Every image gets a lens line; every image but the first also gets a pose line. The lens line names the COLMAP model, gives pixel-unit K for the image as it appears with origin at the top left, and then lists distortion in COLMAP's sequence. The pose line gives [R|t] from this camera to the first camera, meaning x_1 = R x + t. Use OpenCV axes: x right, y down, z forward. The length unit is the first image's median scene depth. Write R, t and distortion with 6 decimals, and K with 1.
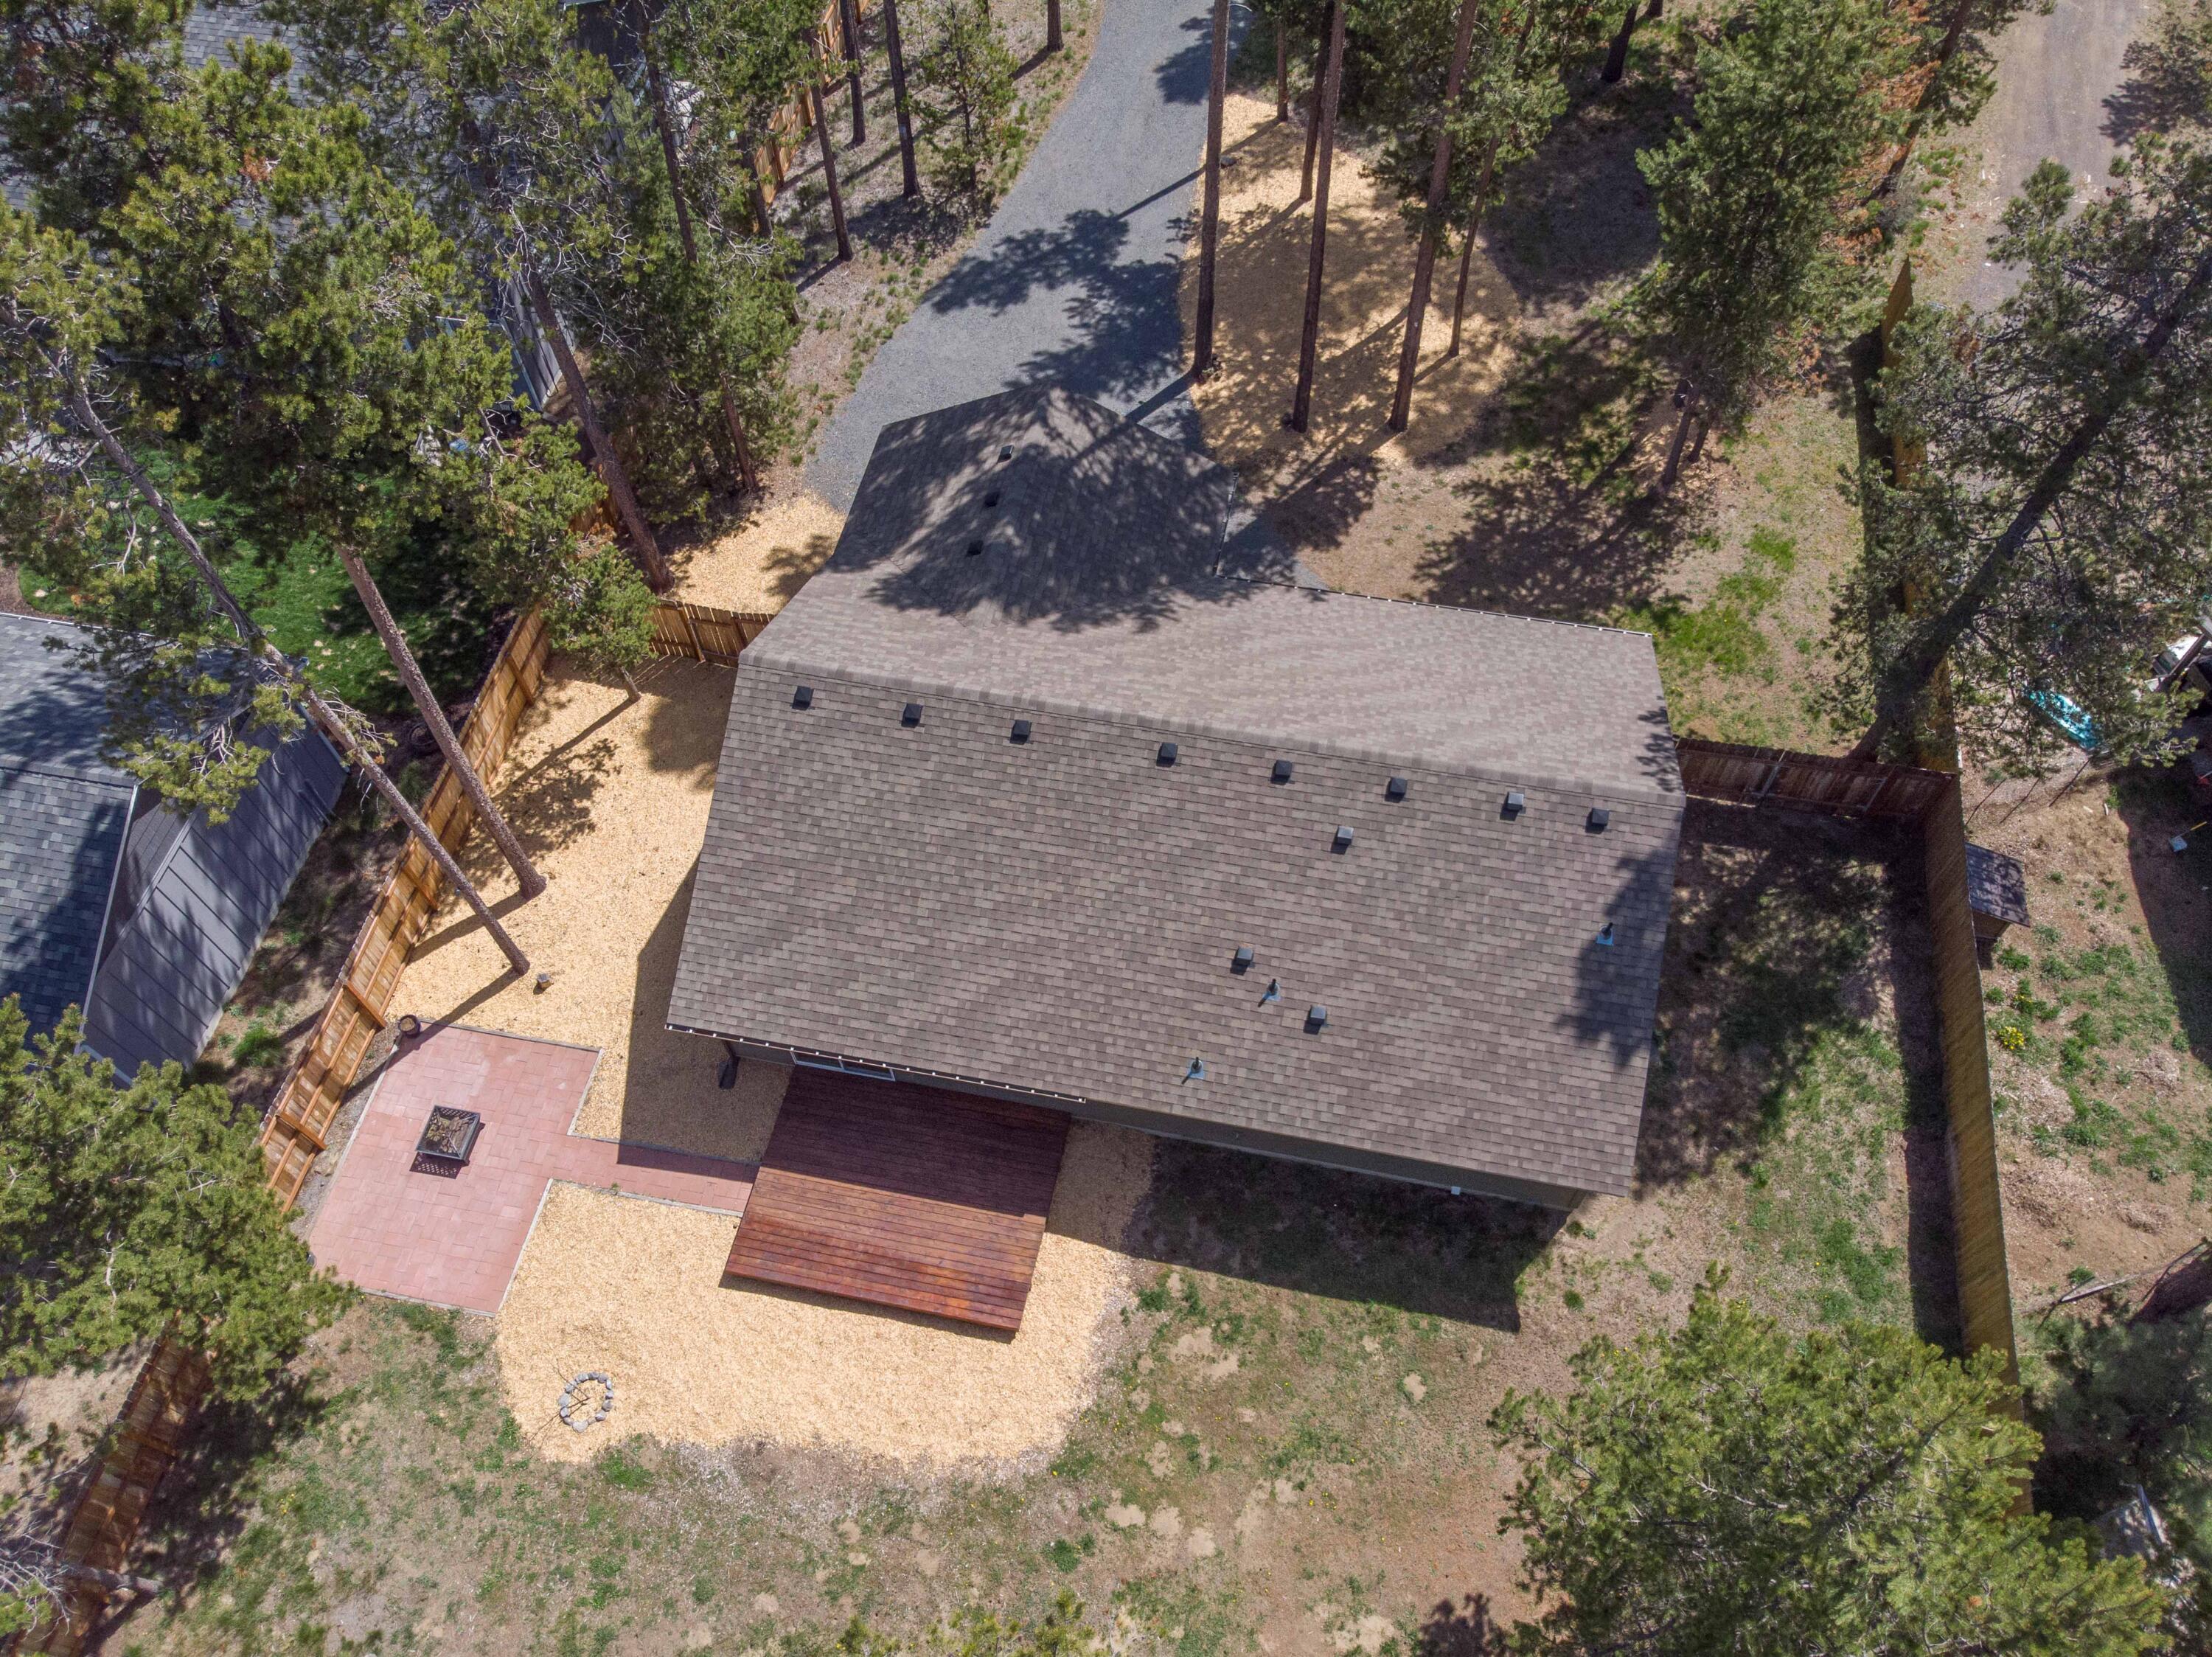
lens RADIAL K [[1687.2, 0, 1107.9], [0, 1687.2, 822.0], [0, 0, 1]] dist [0.060173, -0.180767]
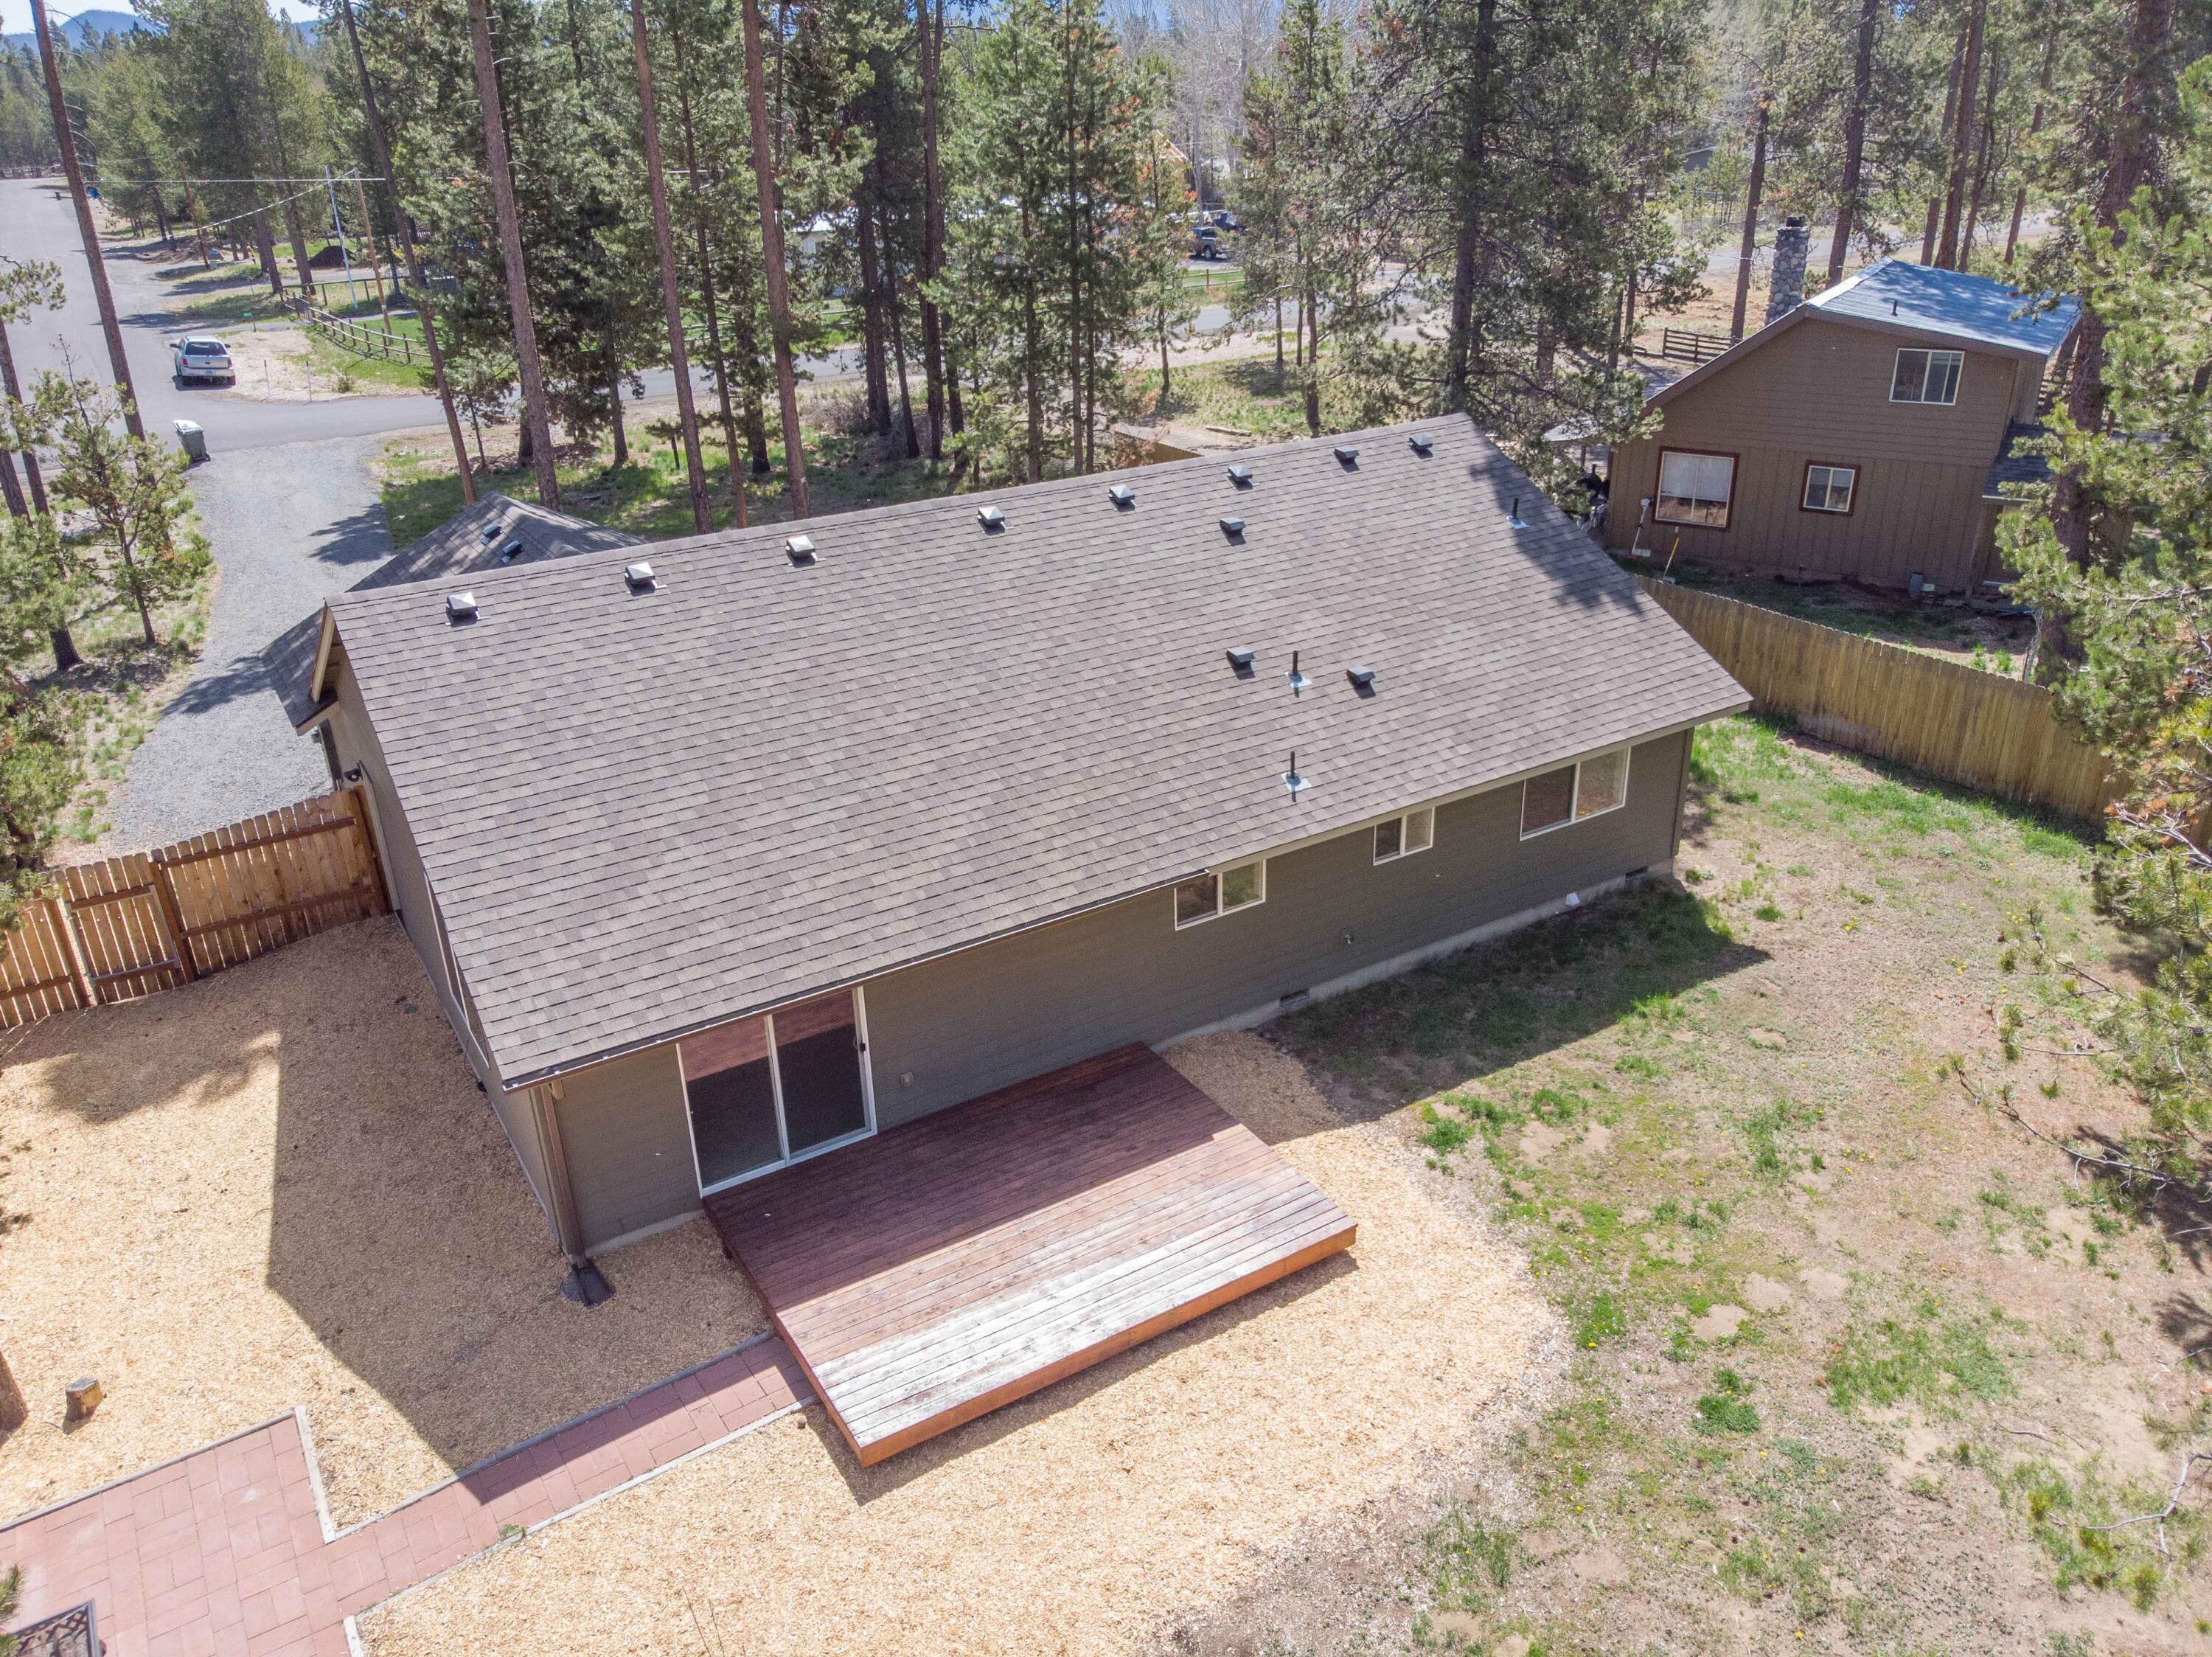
lens RADIAL K [[1643.4, 0, 1130.9], [0, 1643.4, 832.3], [0, 0, 1]] dist [0.016181, 0.001881]
pose [[0.720721, -0.287806, 0.630658, -0.393344], [0.588209, 0.735310, -0.336645, 0.321751], [-0.366841, 0.613586, 0.699243, 0.522960]]
